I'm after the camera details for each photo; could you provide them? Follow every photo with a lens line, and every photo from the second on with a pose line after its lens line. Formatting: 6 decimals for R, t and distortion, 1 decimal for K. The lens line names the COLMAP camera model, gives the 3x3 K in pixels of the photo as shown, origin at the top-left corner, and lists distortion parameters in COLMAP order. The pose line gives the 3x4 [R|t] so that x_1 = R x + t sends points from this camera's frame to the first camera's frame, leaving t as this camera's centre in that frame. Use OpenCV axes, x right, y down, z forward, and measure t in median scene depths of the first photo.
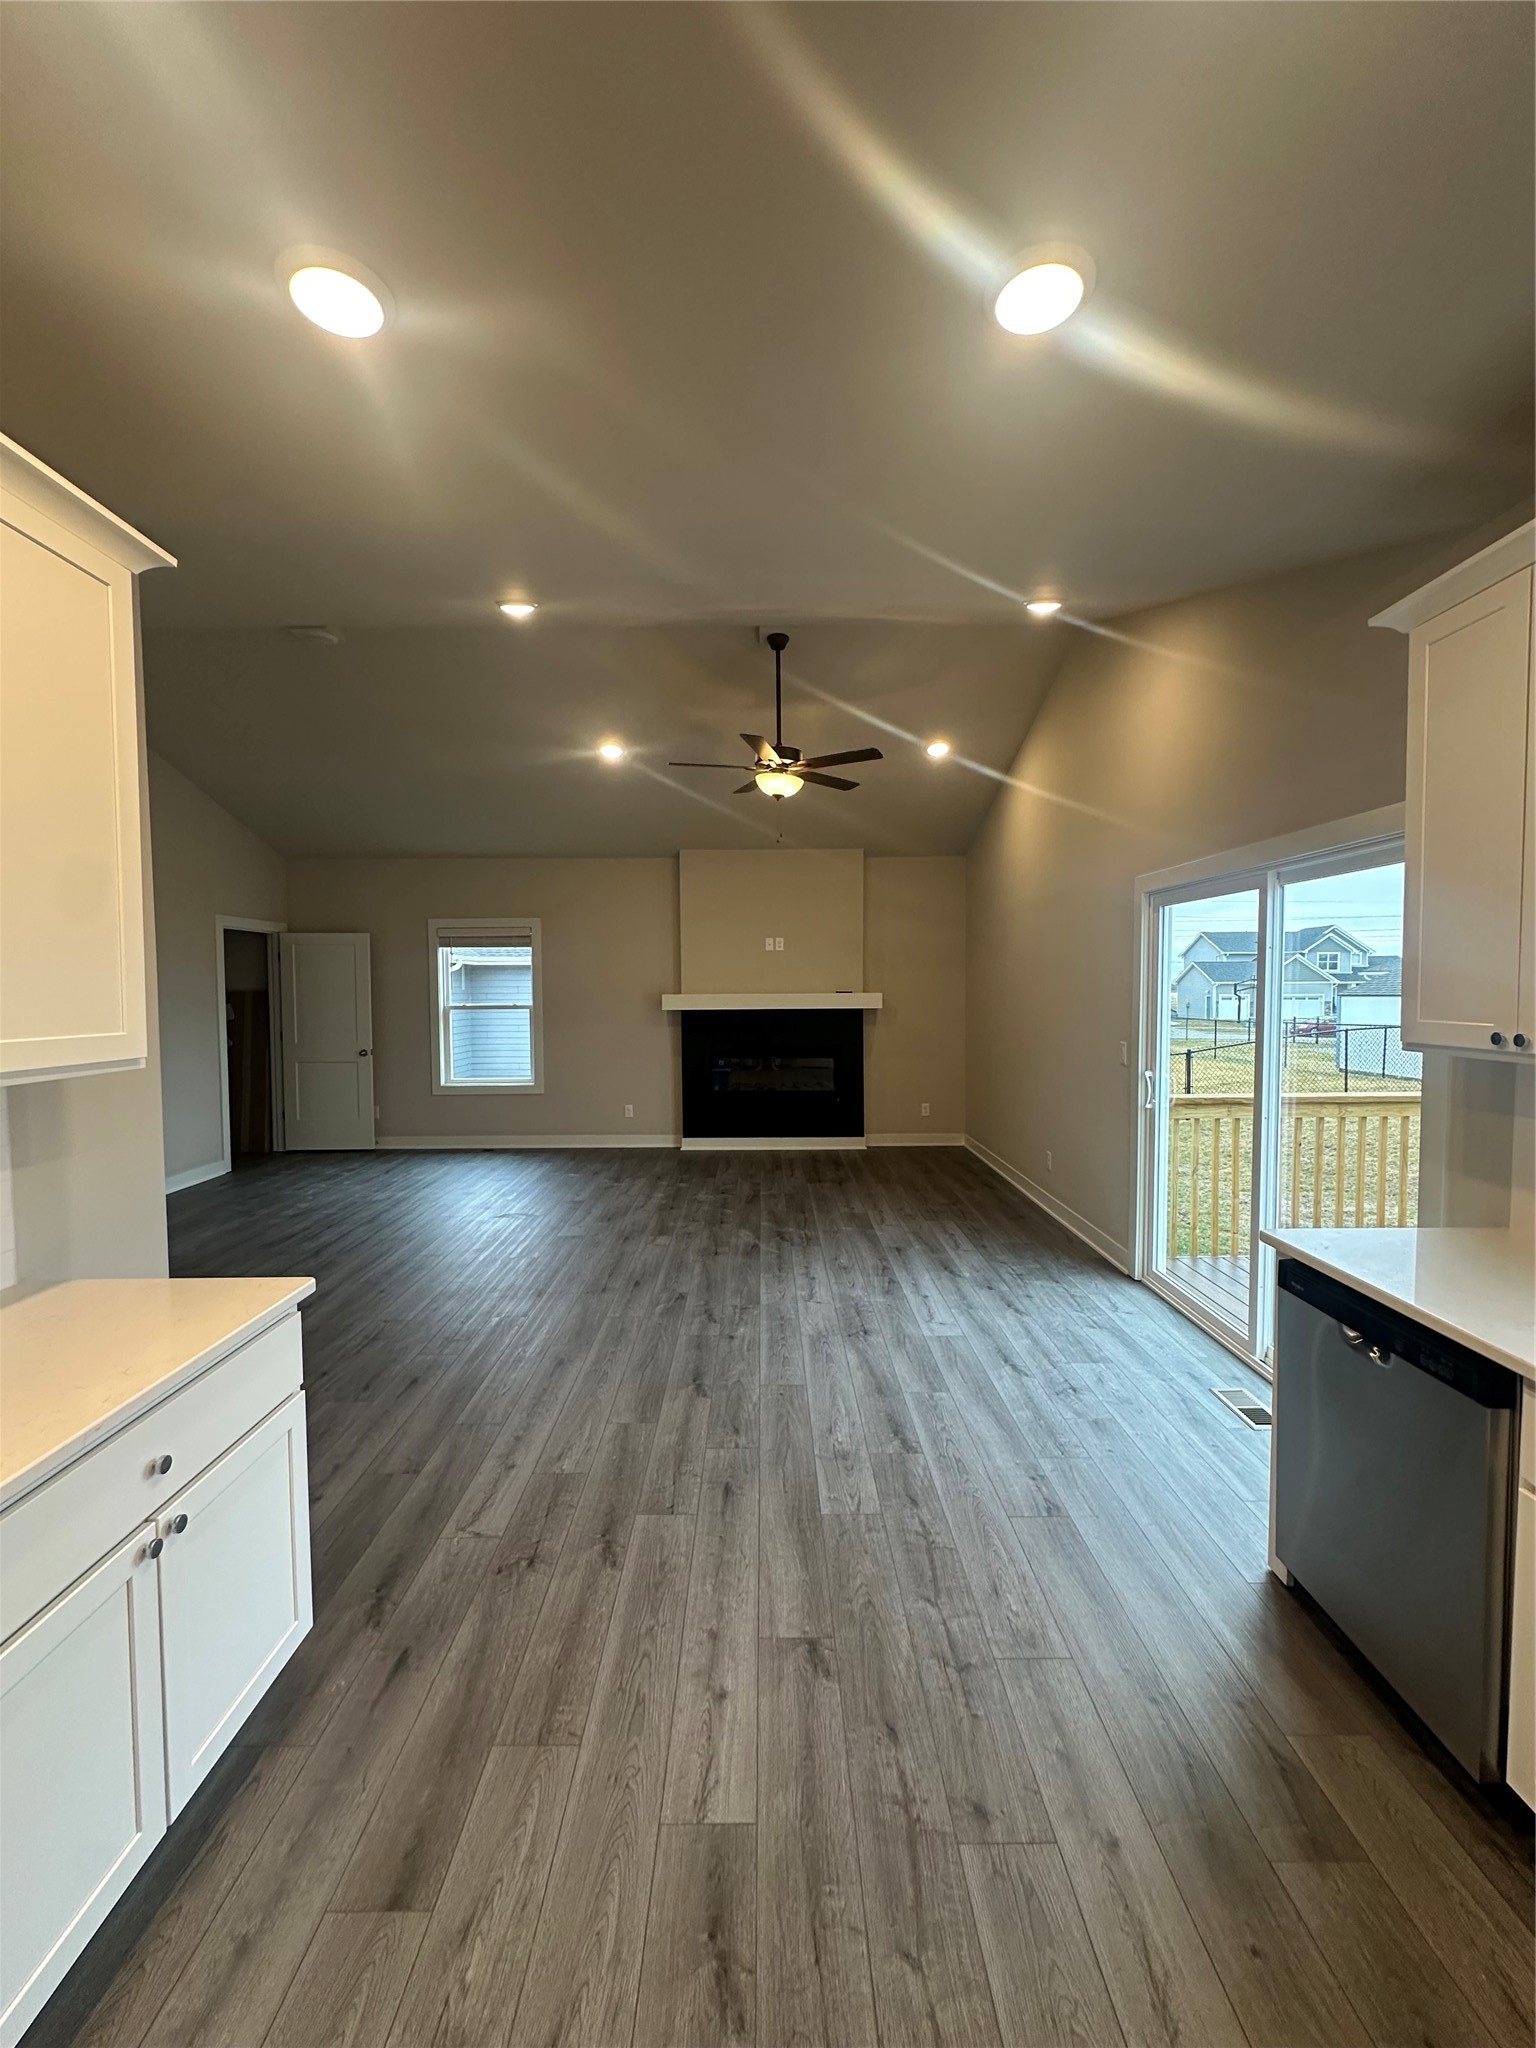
lens RADIAL K [[813.8, 0, 768.0], [0, 813.8, 1024.0], [0, 0, 1]] dist [-0.000603, -0.000021]
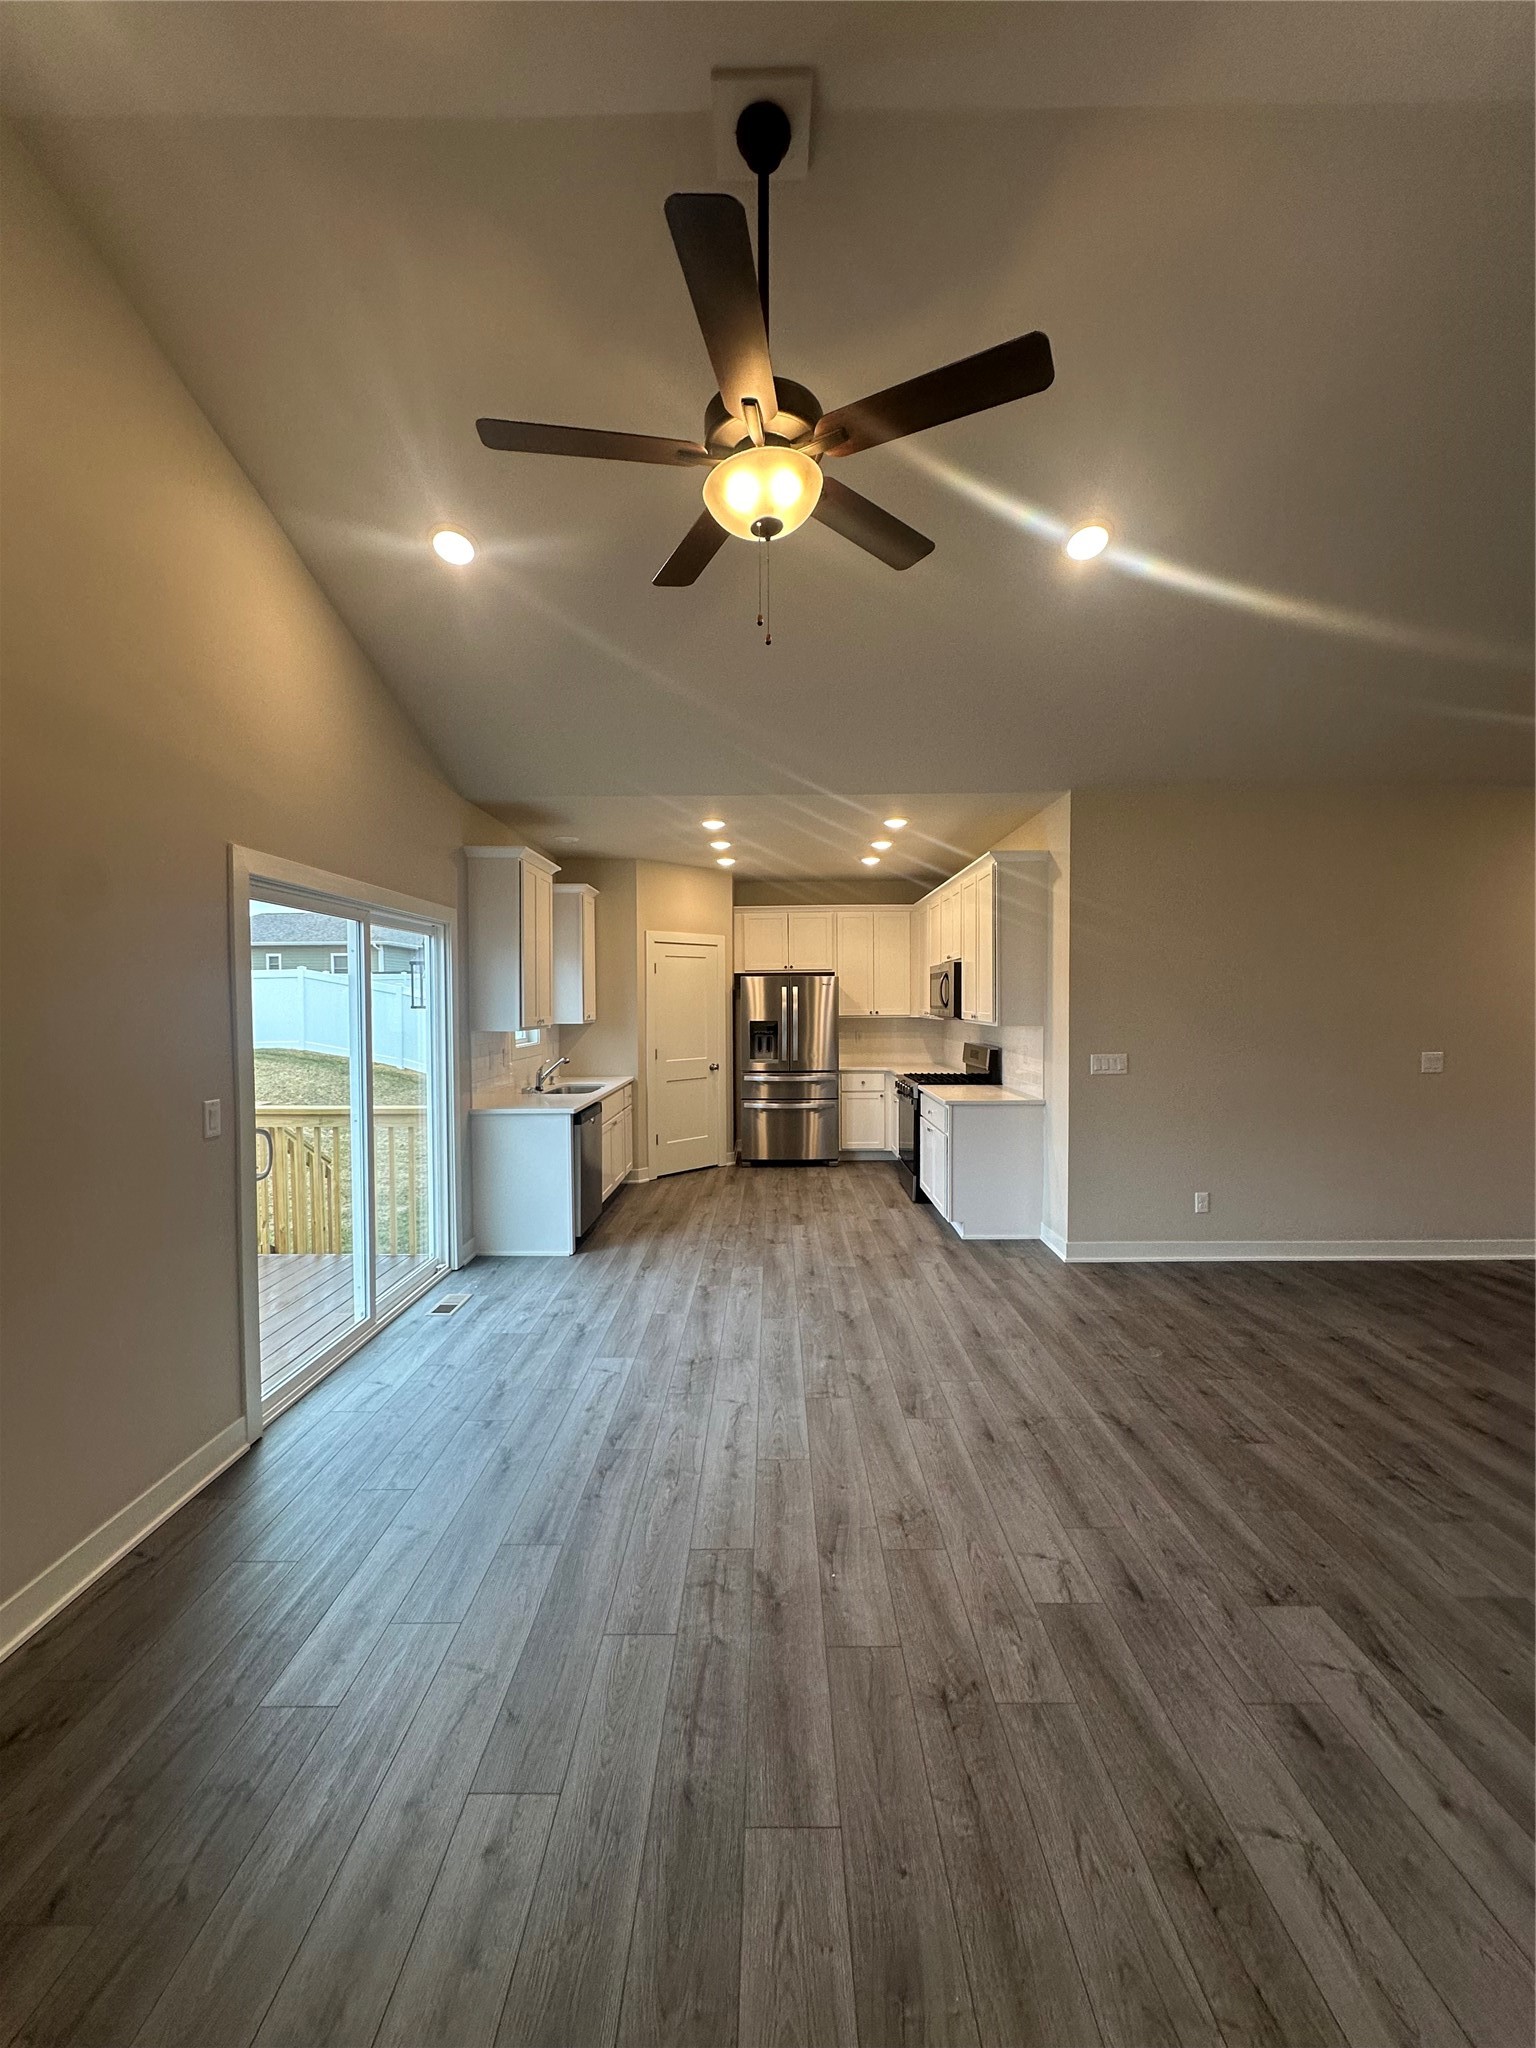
lens RADIAL K [[813.8, 0, 768.0], [0, 813.8, 1024.0], [0, 0, 1]] dist [-0.000603, -0.000021]
pose [[-0.999836, 0.011346, 0.014107, 0.013394], [0.012392, 0.996995, 0.076469, -0.101023], [-0.013197, 0.076631, -0.996972, 2.112986]]
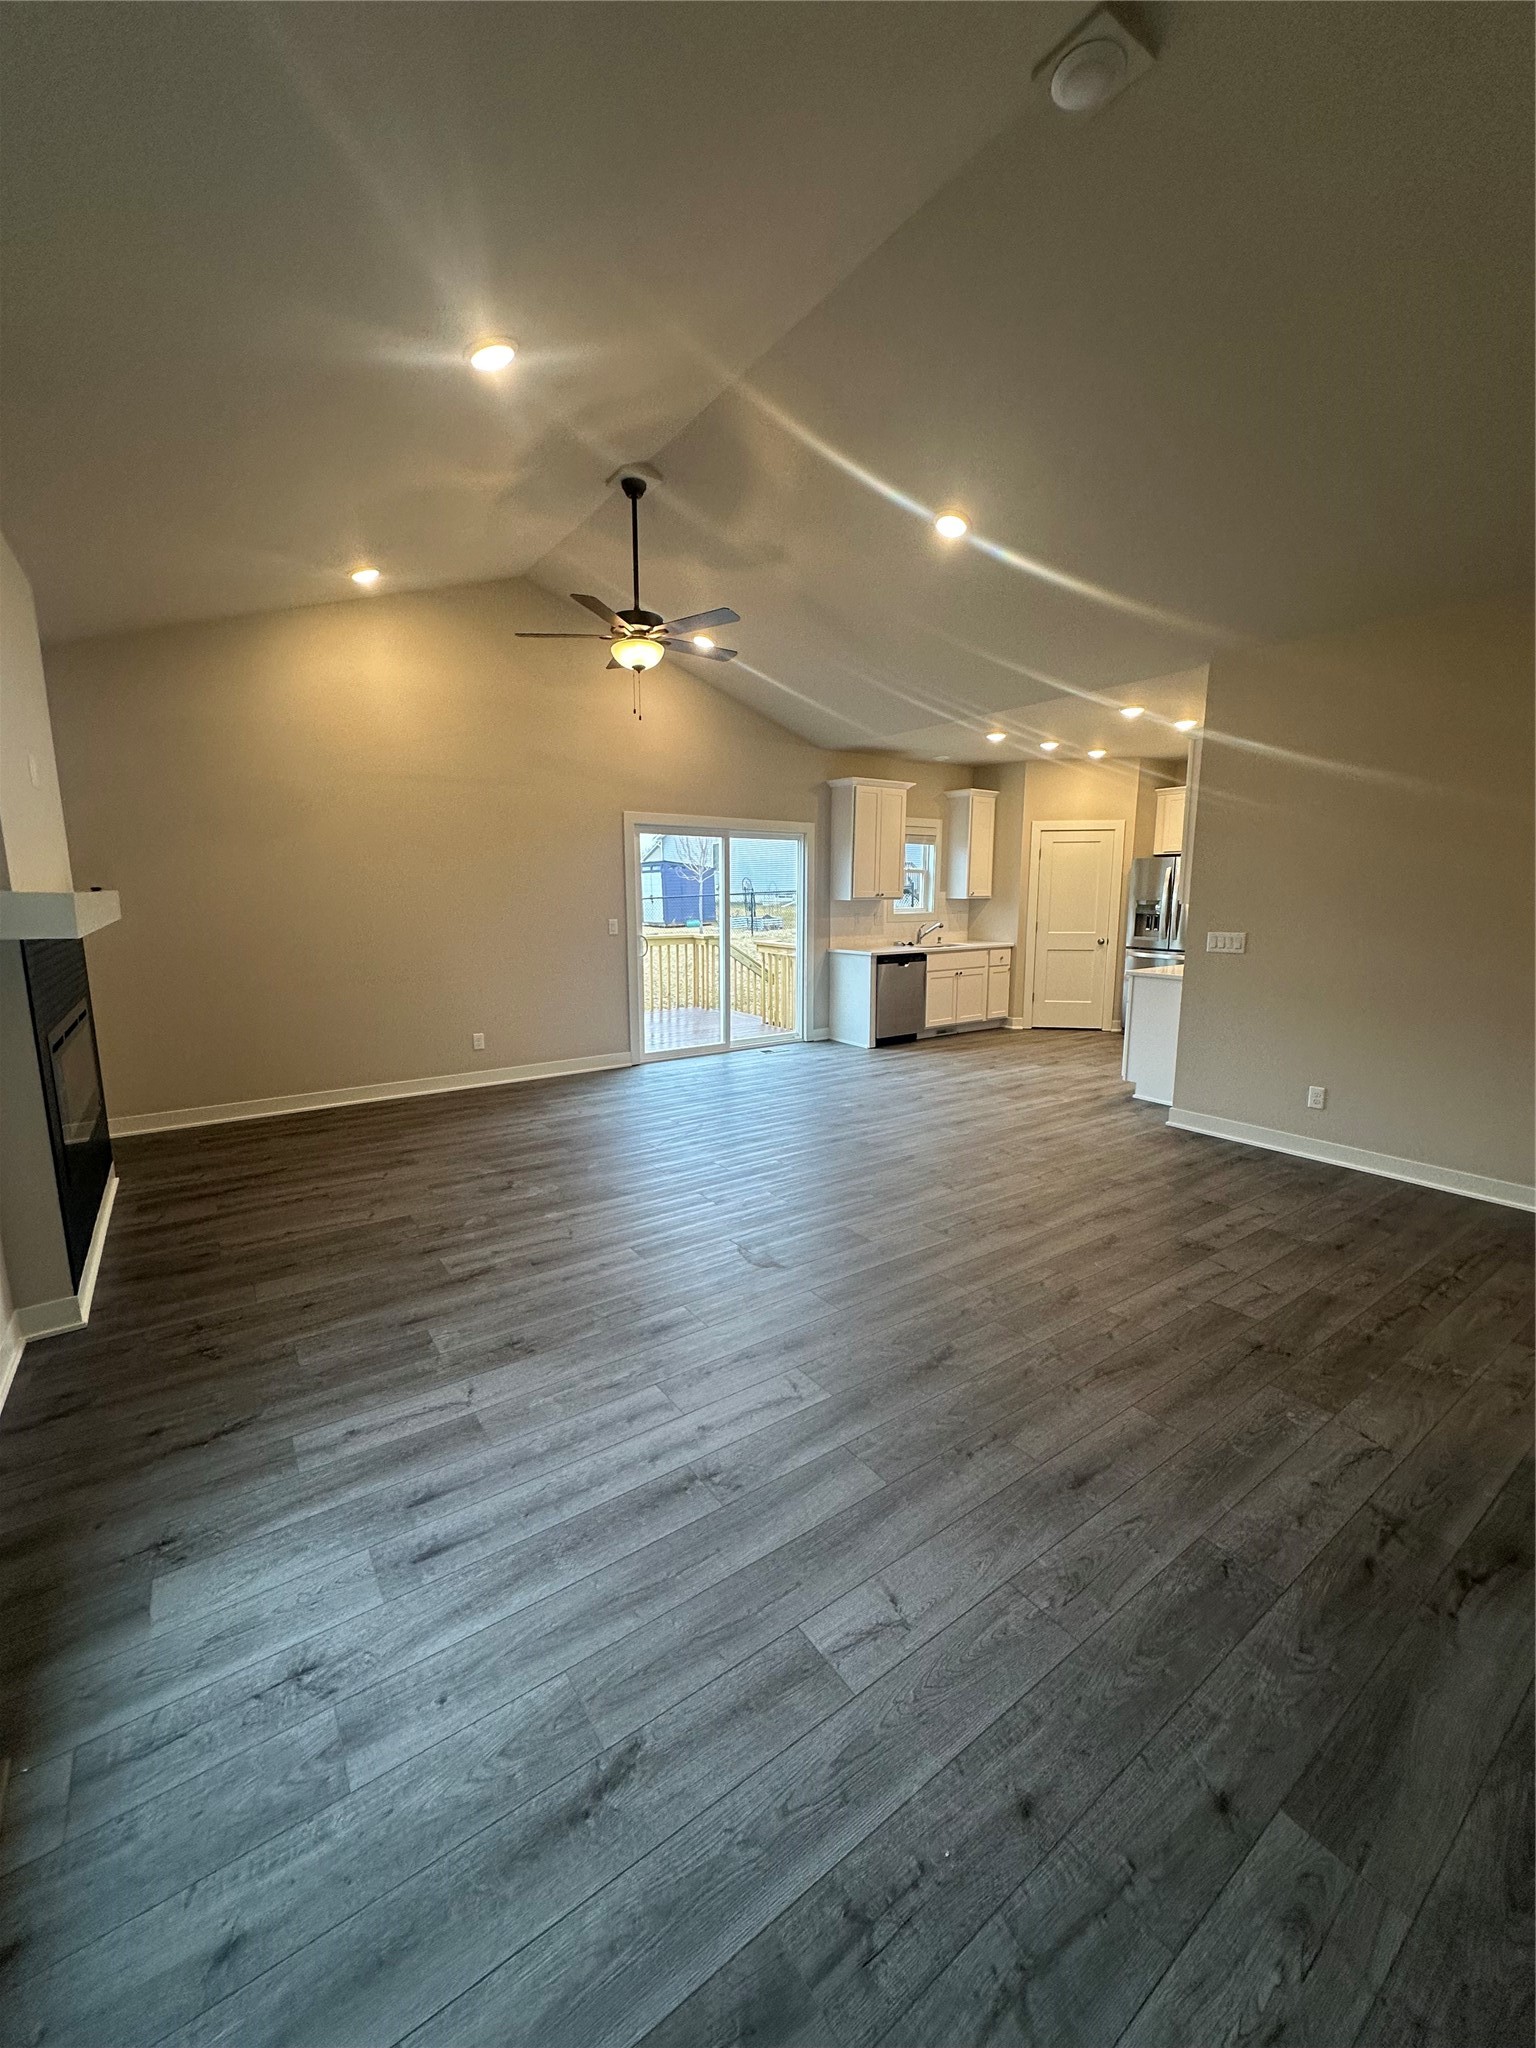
lens RADIAL K [[813.8, 0, 768.0], [0, 813.8, 1024.0], [0, 0, 1]] dist [-0.000603, -0.000021]
pose [[-0.570040, -0.127466, 0.811669, -1.294402], [0.043898, 0.981756, 0.185007, -0.071296], [-0.820443, 0.141093, -0.554045, 2.153870]]
